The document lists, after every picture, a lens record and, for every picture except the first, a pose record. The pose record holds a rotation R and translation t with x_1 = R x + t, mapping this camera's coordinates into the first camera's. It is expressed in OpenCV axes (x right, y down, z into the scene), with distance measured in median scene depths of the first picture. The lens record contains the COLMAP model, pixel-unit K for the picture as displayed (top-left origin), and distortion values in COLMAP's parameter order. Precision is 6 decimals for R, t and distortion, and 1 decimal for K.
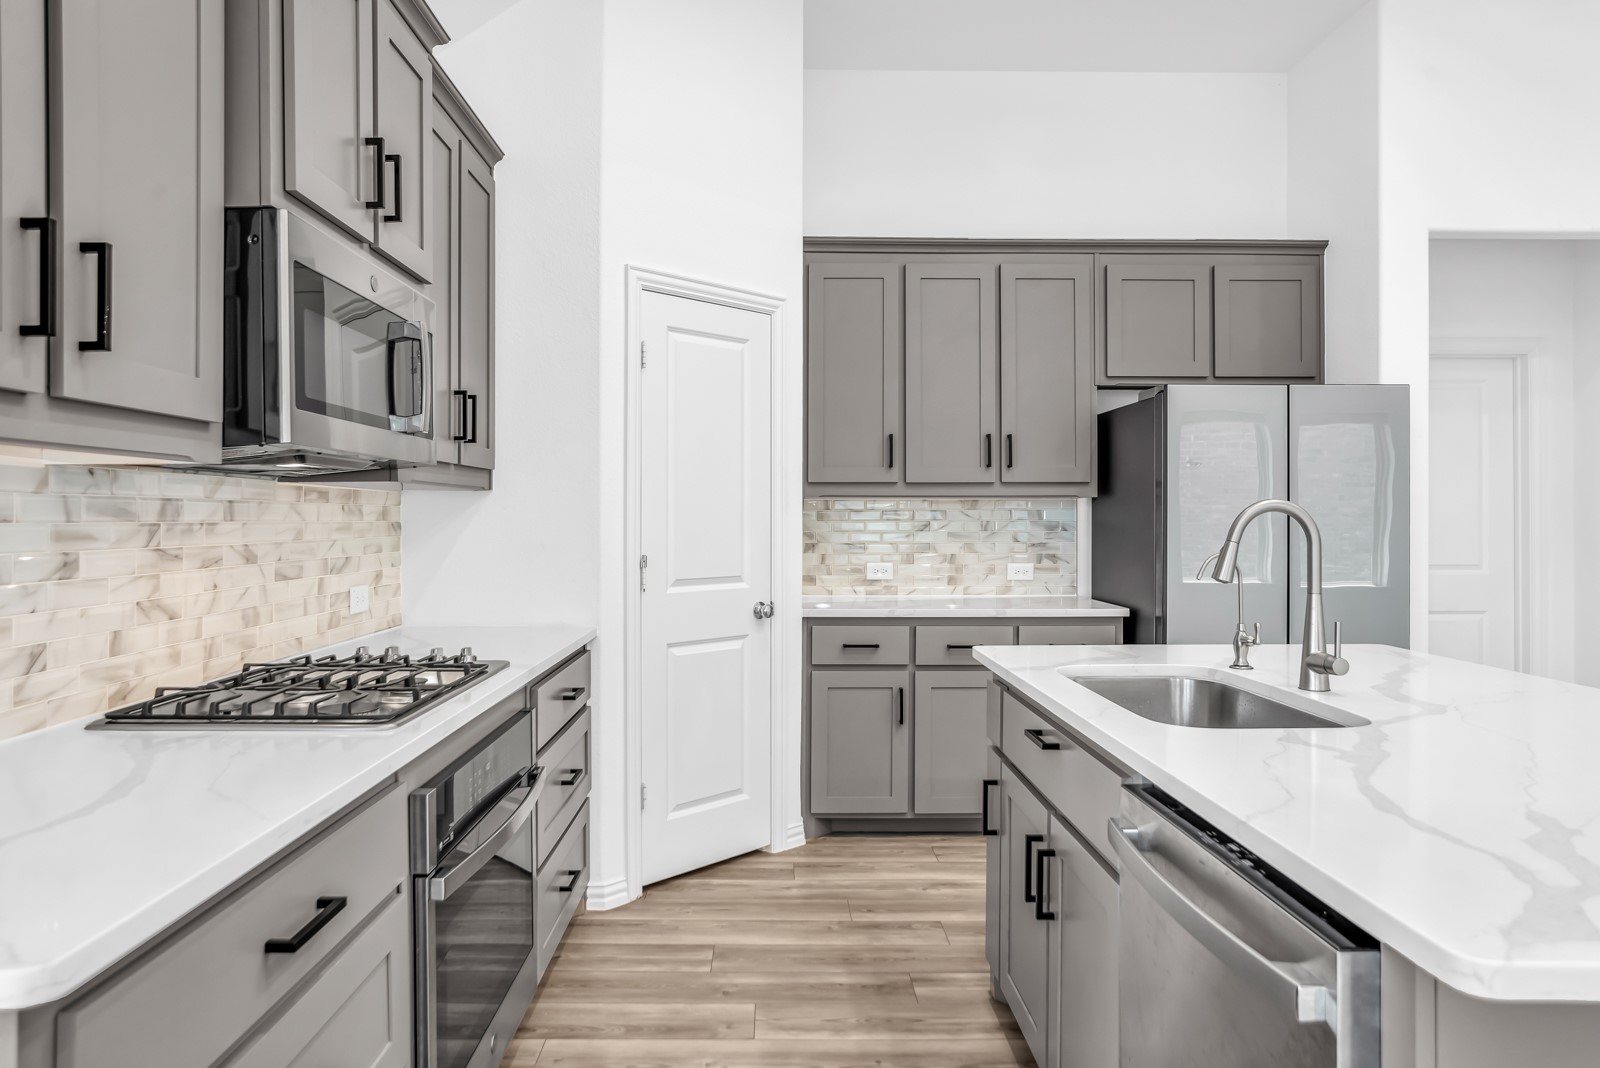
lens RADIAL K [[999.7, 0, 790.5], [0, 999.7, 527.1], [0, 0, 1]] dist [0.000780, 0.003666]
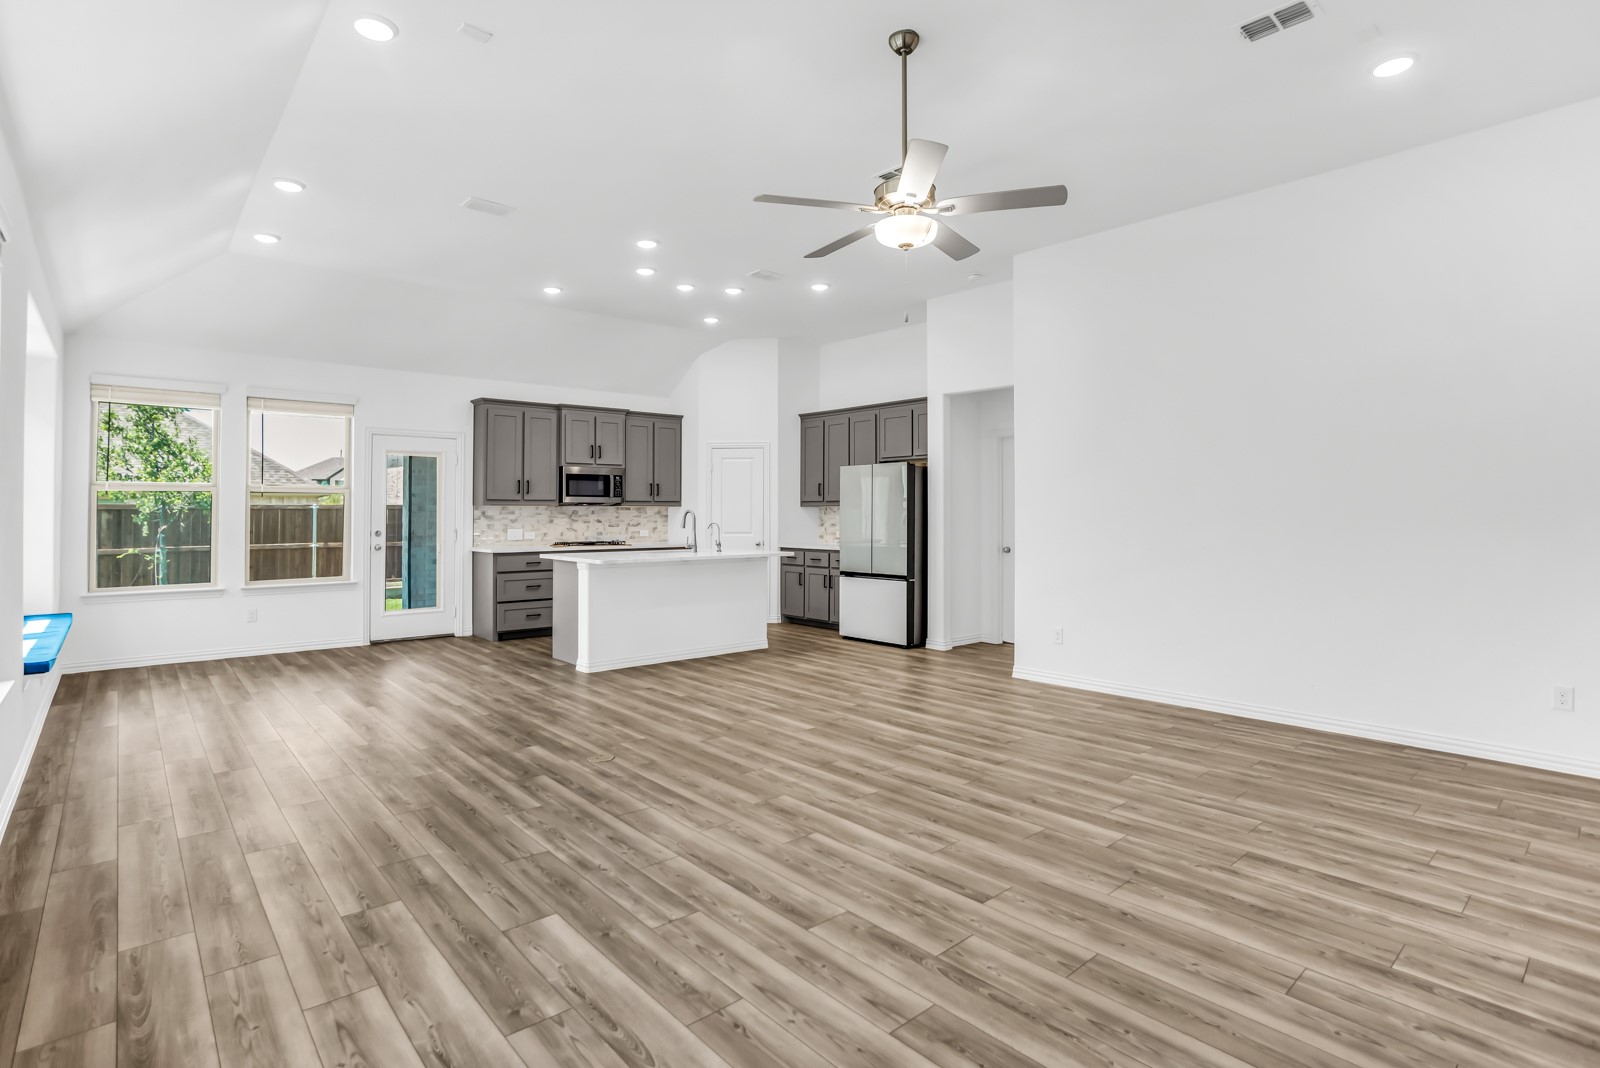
lens RADIAL K [[822.9, 0, 796.5], [0, 822.9, 522.1], [0, 0, 1]] dist [-0.006399, 0.003470]
pose [[0.643672, 0.007217, -0.765268, 2.274891], [-0.006519, 0.999971, 0.003947, 0.006230], [0.765274, 0.002449, 0.643700, -0.637945]]
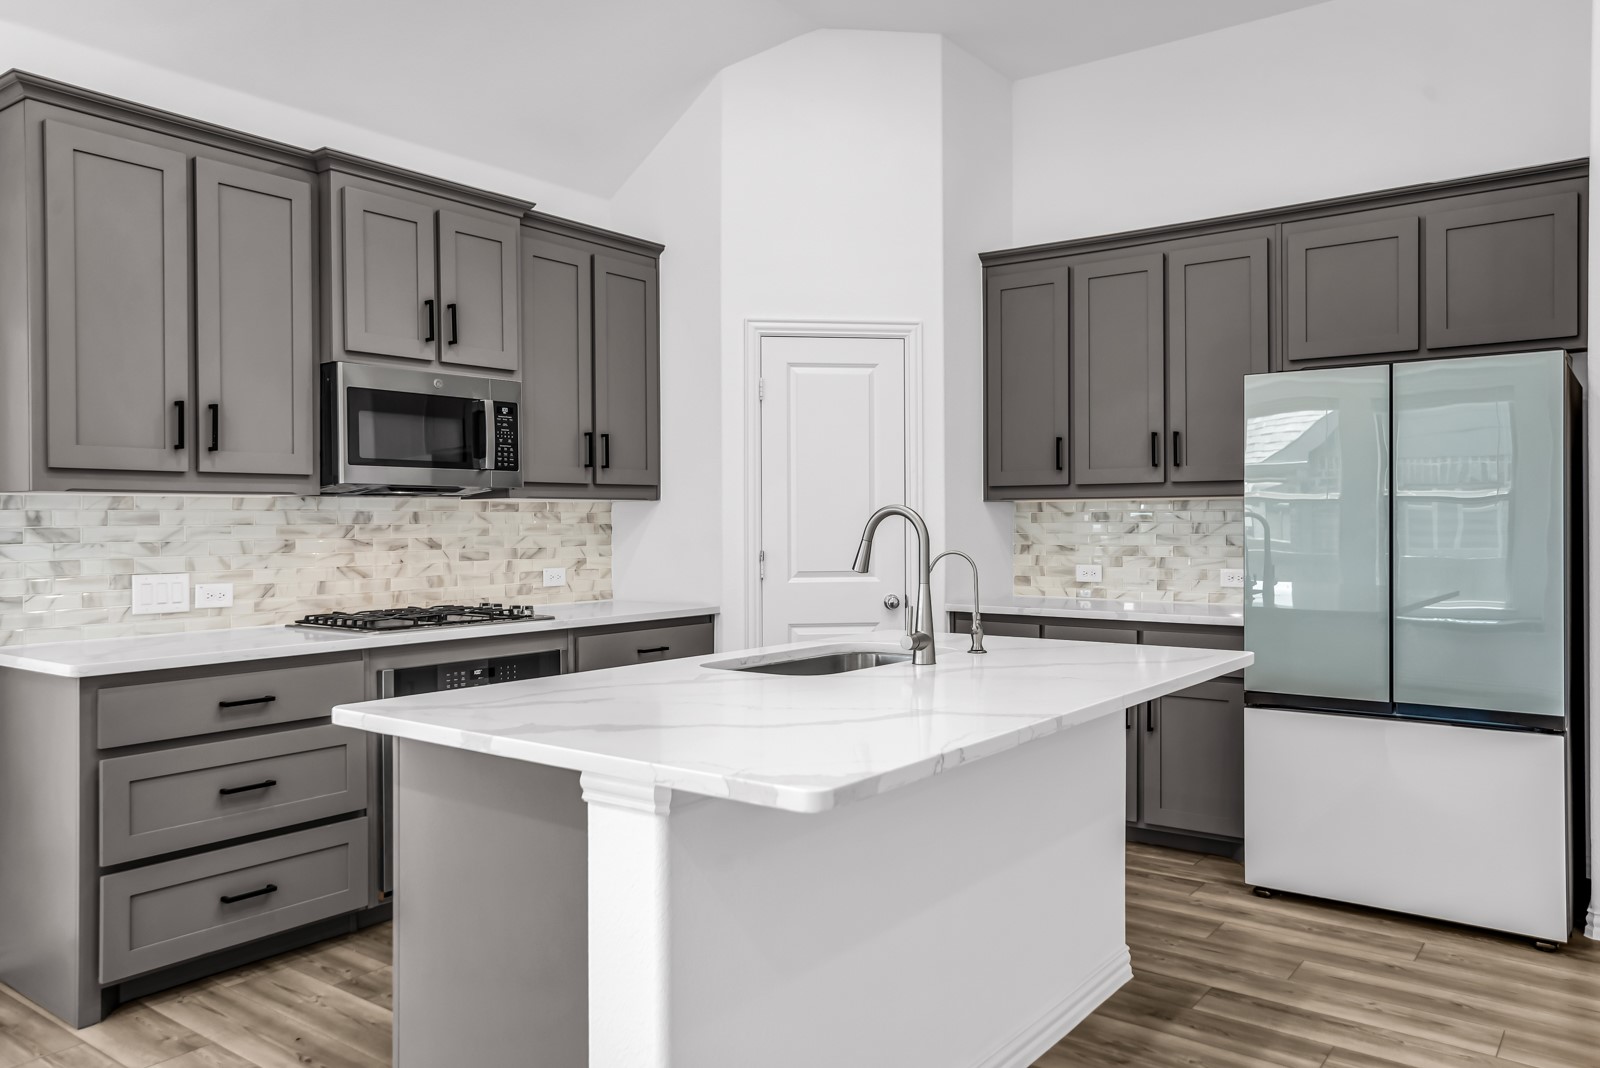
lens RADIAL K [[1172.3, 0, 803.1], [0, 1172.3, 543.2], [0, 0, 1]] dist [0.022308, 0.008575]
pose [[0.790593, 0.009692, -0.612266, 0.794434], [-0.002128, 0.999912, 0.013081, -0.000639], [0.612339, -0.009039, 0.790544, -0.123646]]
